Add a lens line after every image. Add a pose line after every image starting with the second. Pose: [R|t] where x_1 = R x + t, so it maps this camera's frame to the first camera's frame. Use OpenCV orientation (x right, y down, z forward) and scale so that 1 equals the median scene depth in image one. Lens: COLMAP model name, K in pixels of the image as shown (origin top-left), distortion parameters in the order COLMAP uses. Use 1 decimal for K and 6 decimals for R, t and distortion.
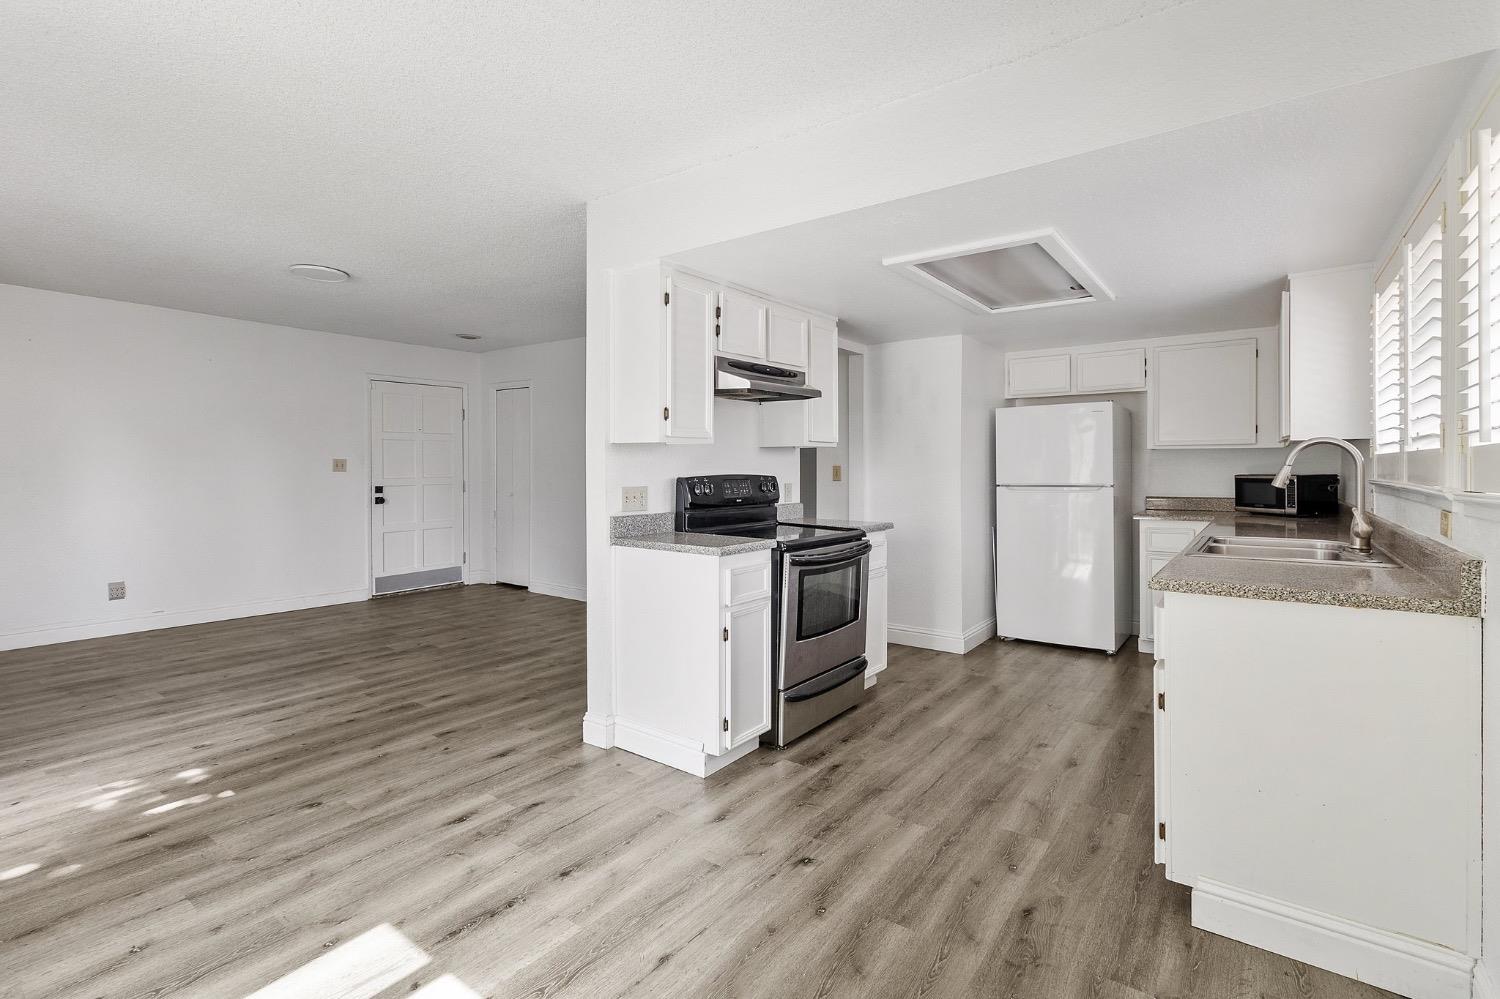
lens RADIAL K [[692.5, 0, 751.1], [0, 692.5, 467.1], [0, 0, 1]] dist [0.000951, 0.000228]
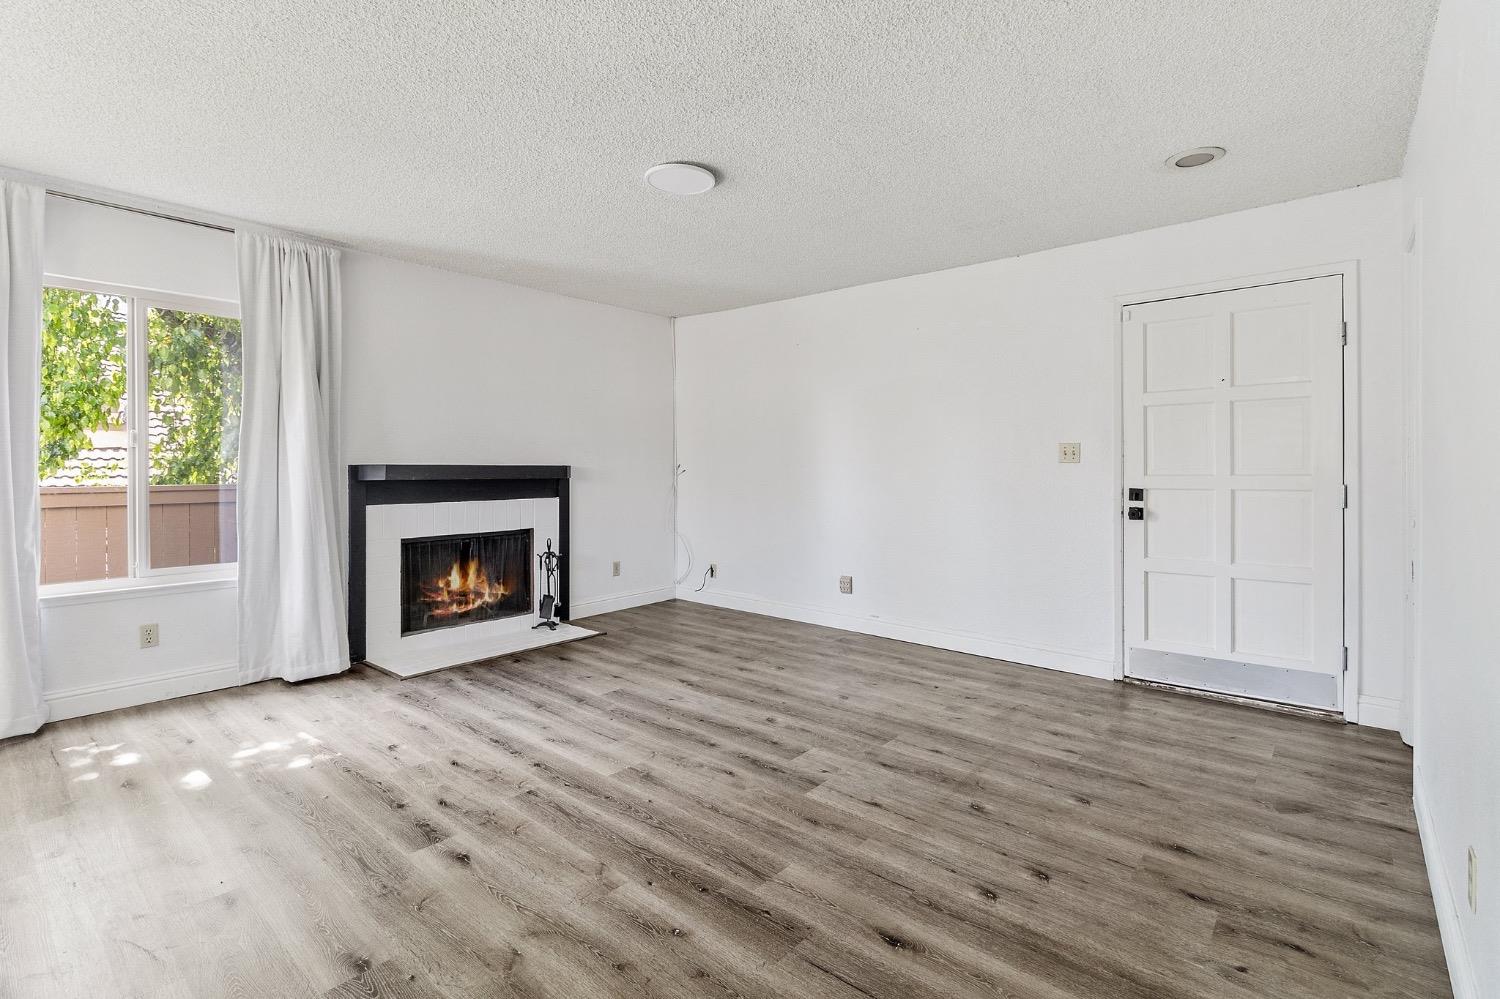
lens RADIAL K [[692.5, 0, 751.1], [0, 692.5, 467.1], [0, 0, 1]] dist [0.000951, 0.000228]
pose [[-0.064731, 0.001064, -0.997902, 0.098189], [0.001039, 0.999999, 0.000999, 0.015811], [0.997902, -0.000972, -0.064732, 1.277041]]
